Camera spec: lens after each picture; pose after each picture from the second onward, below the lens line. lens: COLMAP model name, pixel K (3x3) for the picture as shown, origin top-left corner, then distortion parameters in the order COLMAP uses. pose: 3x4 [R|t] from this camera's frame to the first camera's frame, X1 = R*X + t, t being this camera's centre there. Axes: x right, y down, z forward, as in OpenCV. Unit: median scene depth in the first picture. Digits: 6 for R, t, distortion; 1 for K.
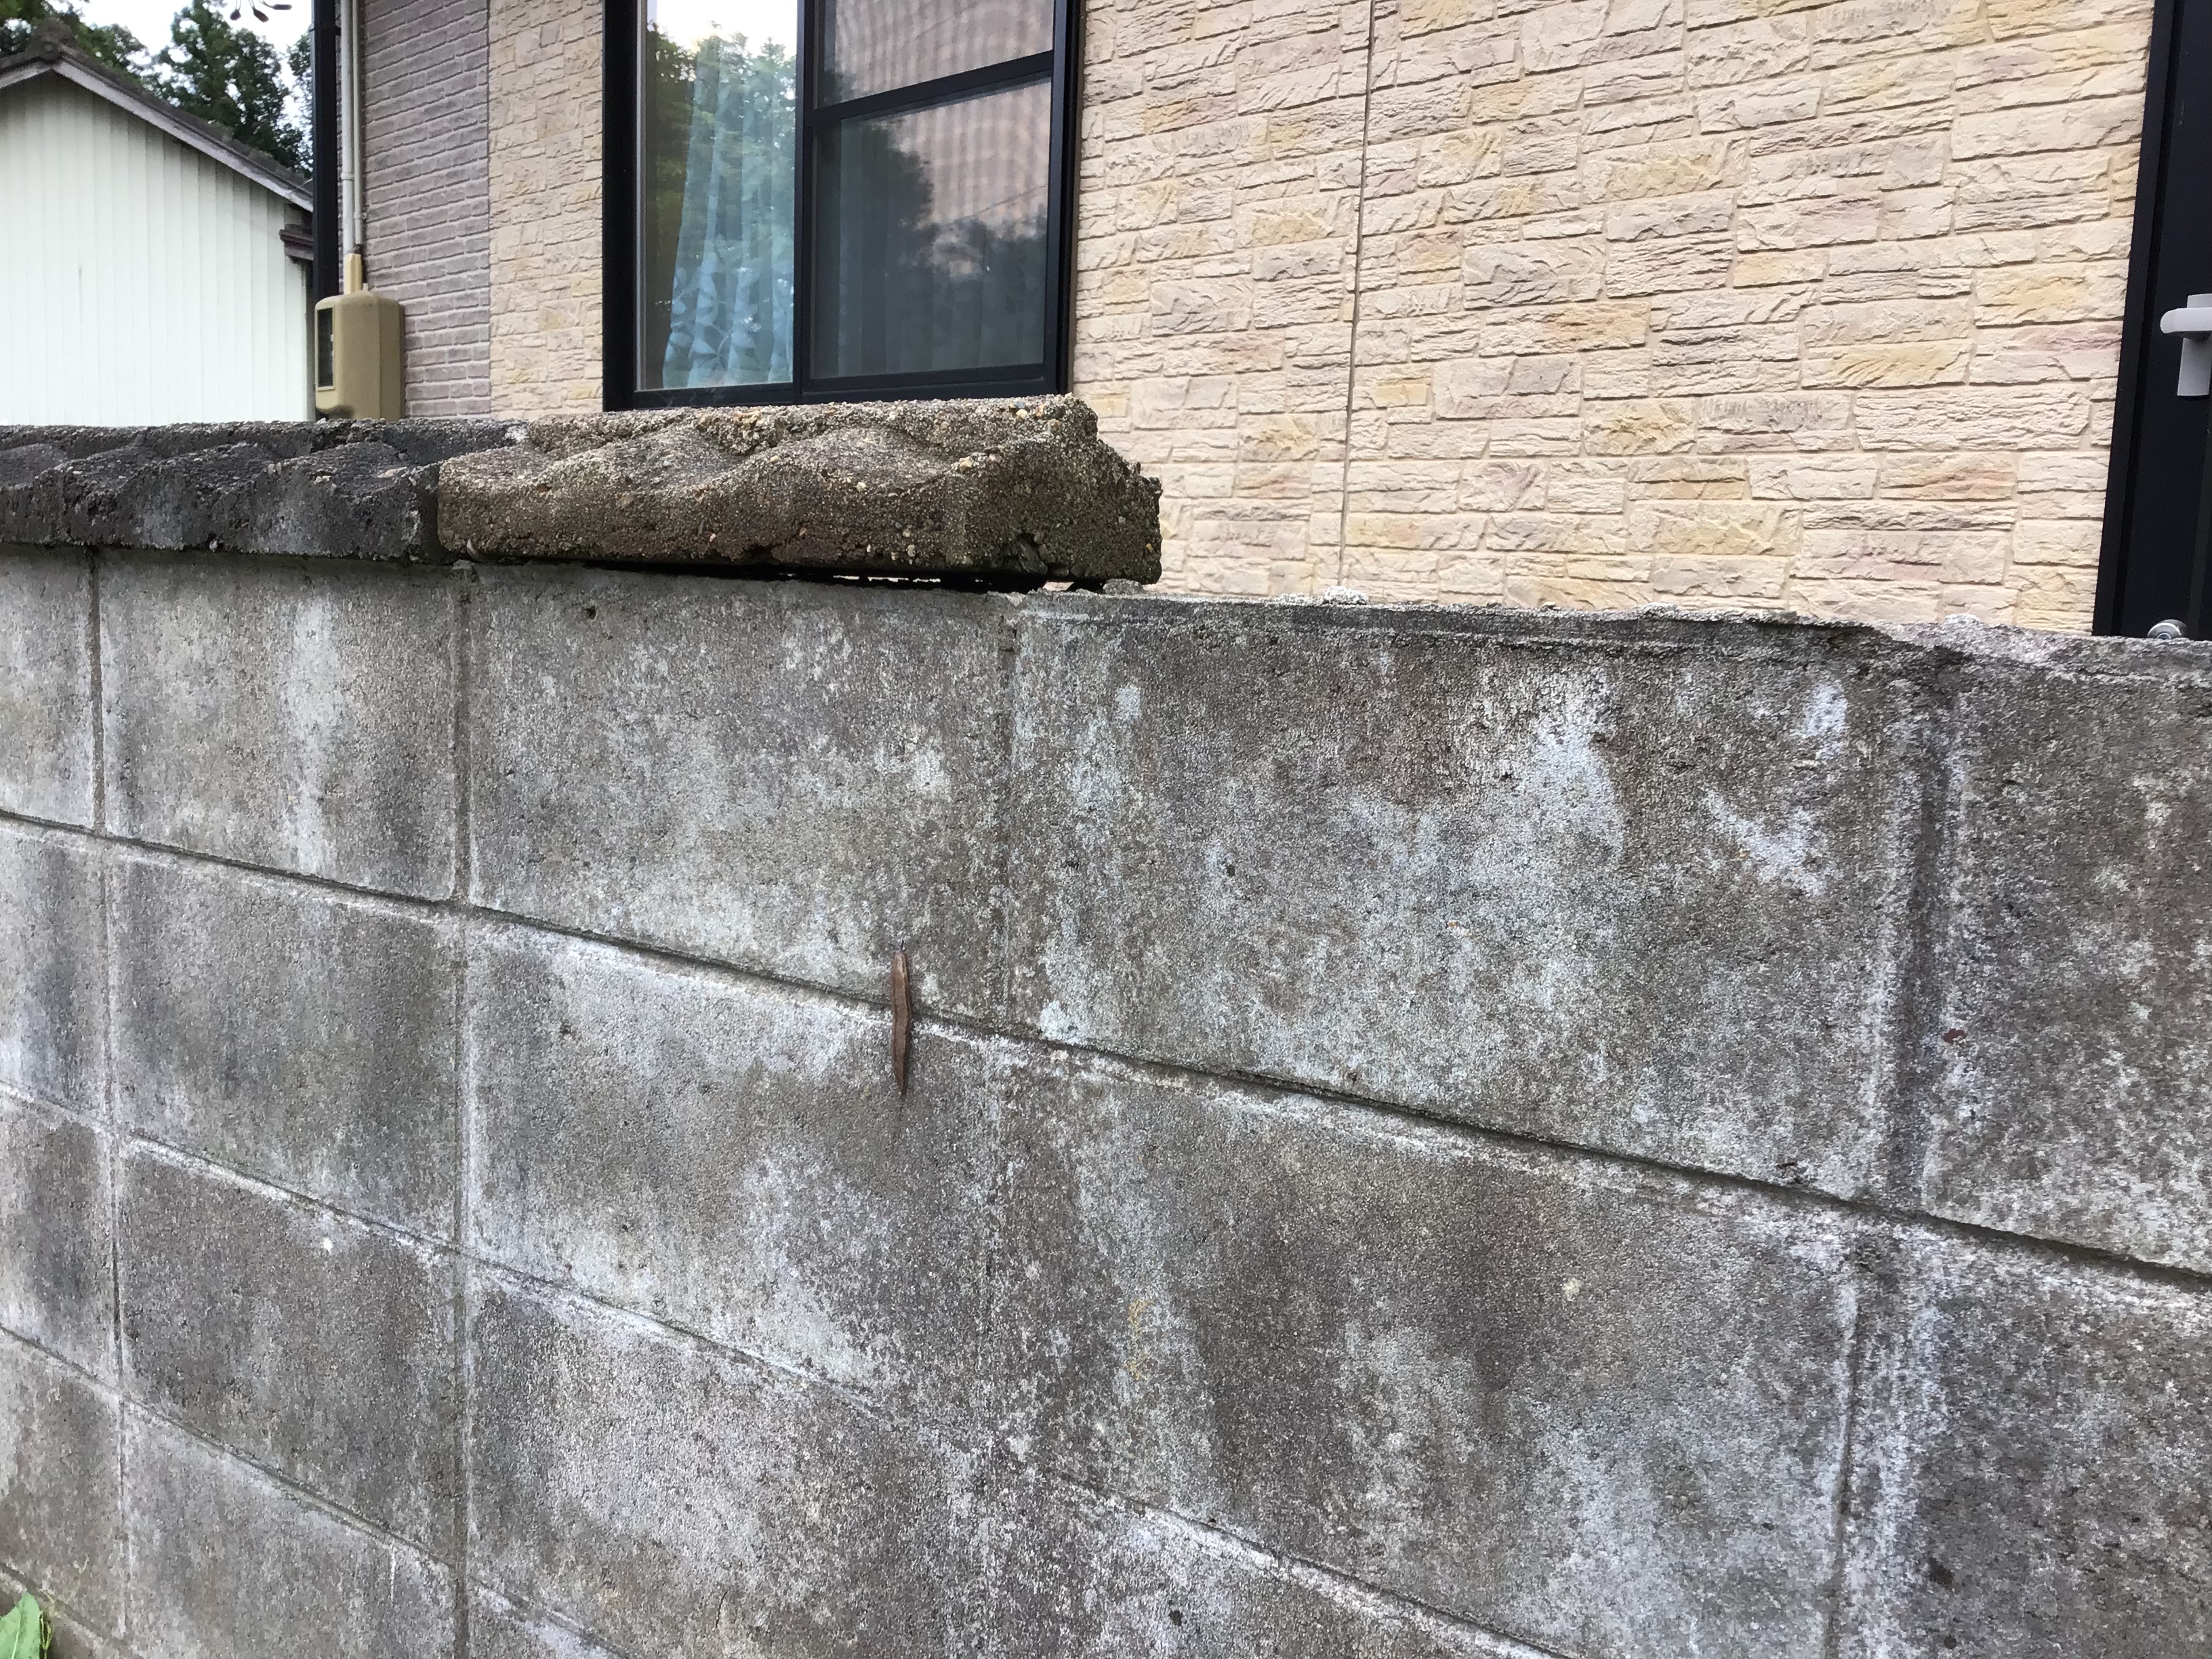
lens RADIAL K [[1993.6, 0, 1101.1], [0, 1993.6, 826.6], [0, 0, 1]] dist [0.052102, -0.063176]
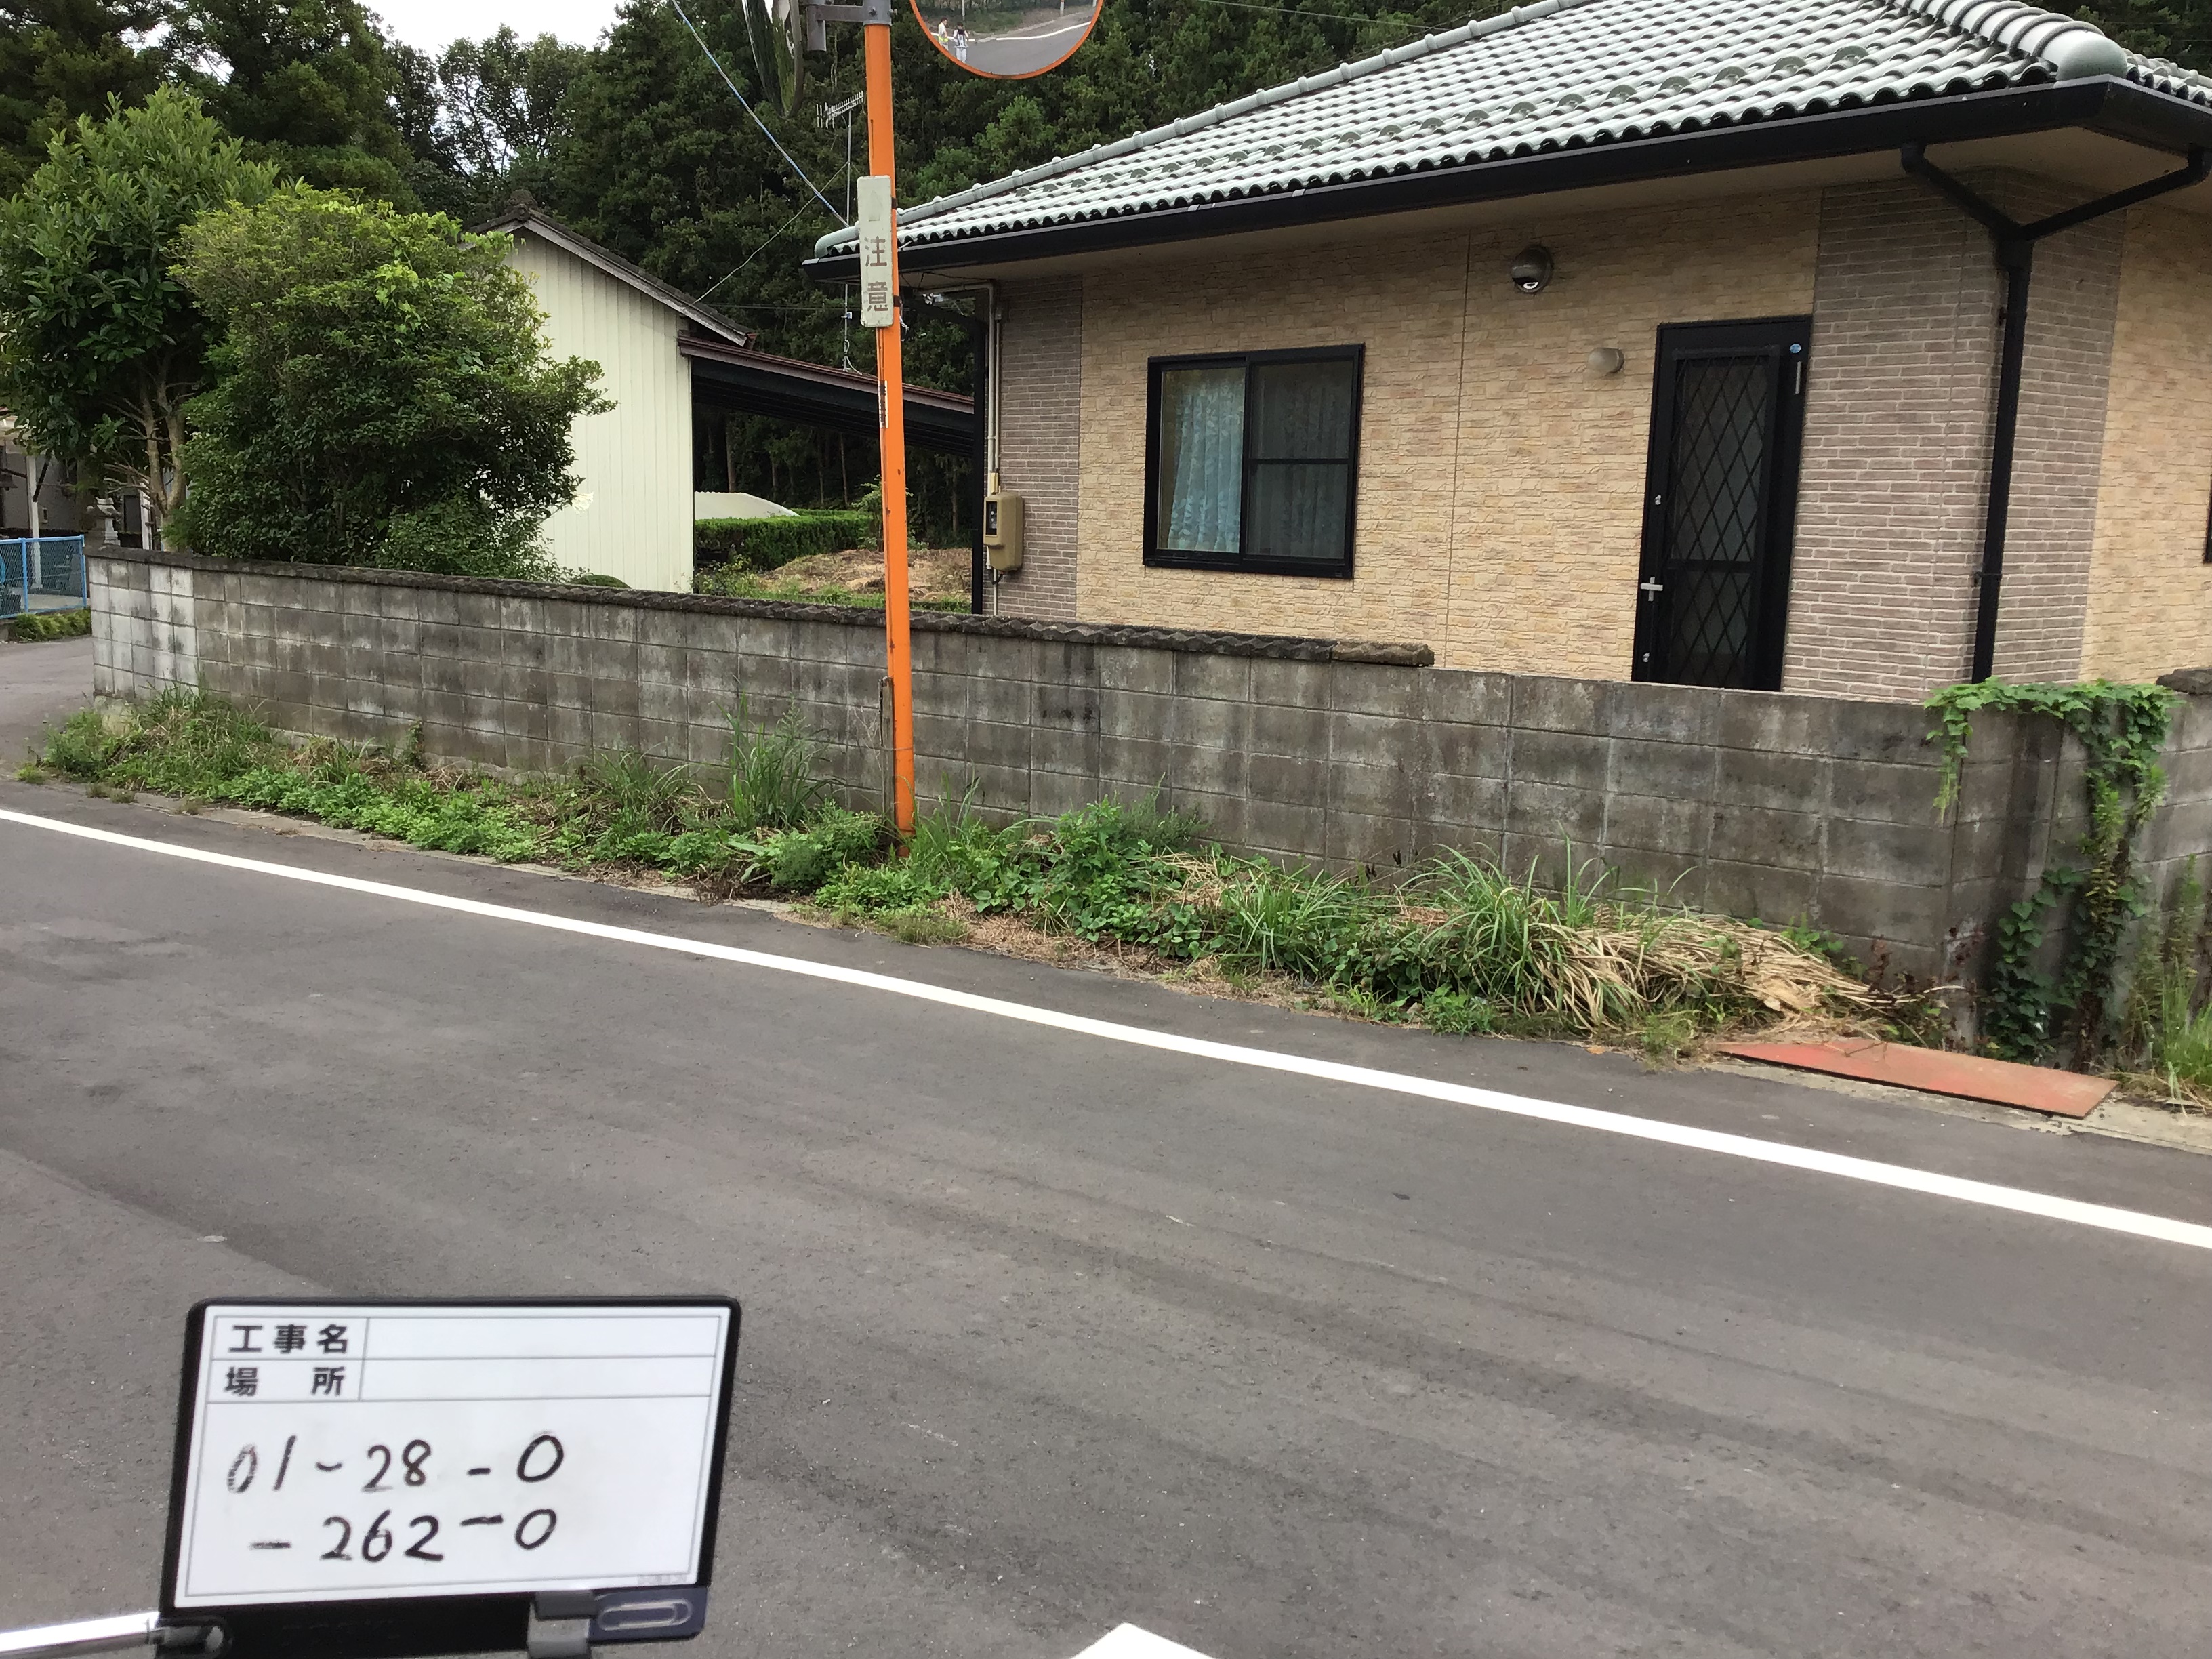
lens RADIAL K [[1993.6, 0, 1113.1], [0, 1993.6, 834.8], [0, 0, 1]] dist [0.052102, -0.063176]
pose [[0.999626, -0.008448, -0.026015, -0.431056], [0.009228, 0.999507, 0.030008, 0.125373], [0.025748, -0.030236, 0.999211, -2.880391]]
